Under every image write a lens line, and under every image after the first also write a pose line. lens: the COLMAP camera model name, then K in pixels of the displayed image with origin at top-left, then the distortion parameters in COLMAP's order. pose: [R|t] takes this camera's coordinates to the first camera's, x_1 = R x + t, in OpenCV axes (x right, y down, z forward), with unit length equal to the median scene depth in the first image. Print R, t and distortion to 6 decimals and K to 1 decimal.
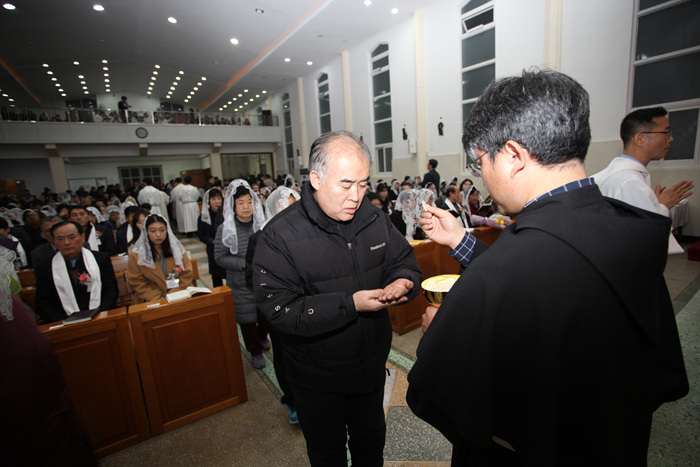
lens RADIAL K [[339.0, 0, 348.4], [0, 339.0, 232.9], [0, 0, 1]] dist [-0.071555, 0.027452]
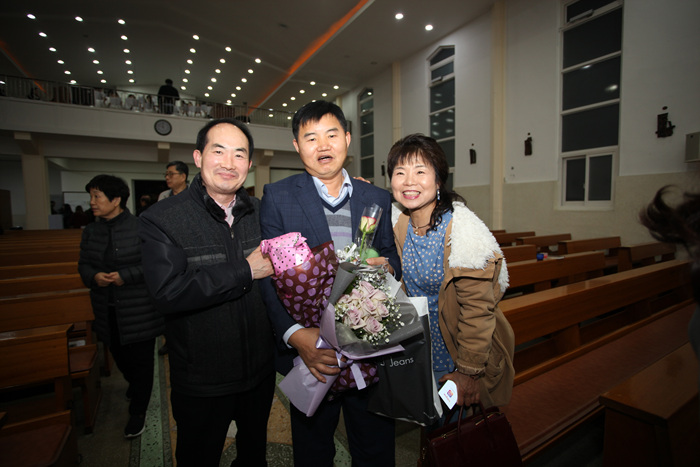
lens RADIAL K [[339.0, 0, 348.4], [0, 339.0, 232.9], [0, 0, 1]] dist [-0.071555, 0.027452]
pose [[0.995961, 0.052545, -0.072811, -0.188564], [-0.059566, 0.993414, -0.097879, -0.044816], [0.067189, 0.101821, 0.992531, 0.375475]]
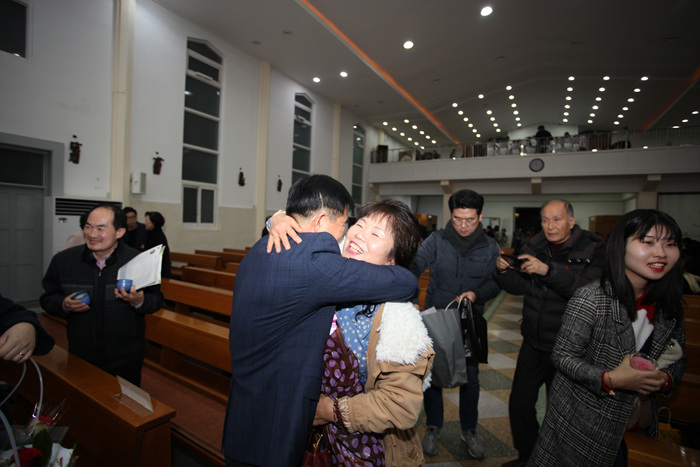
lens RADIAL K [[340.7, 0, 348.0], [0, 340.7, 231.4], [0, 0, 1]] dist [-0.070755, 0.027046]
pose [[0.407929, 0.088521, -0.908712, -0.070055], [-0.213561, 0.976929, -0.000704, -0.050187], [0.887685, 0.194353, 0.417423, 0.294130]]
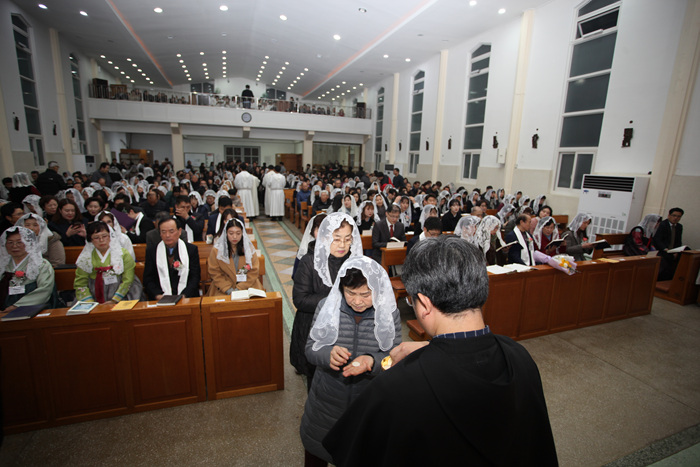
lens RADIAL K [[340.7, 0, 348.0], [0, 340.7, 231.4], [0, 0, 1]] dist [-0.070755, 0.027046]
pose [[0.961406, 0.141304, -0.236075, 0.018815], [-0.134660, 0.989909, 0.044119, -0.021349], [0.239927, -0.010626, 0.970733, -0.016086]]
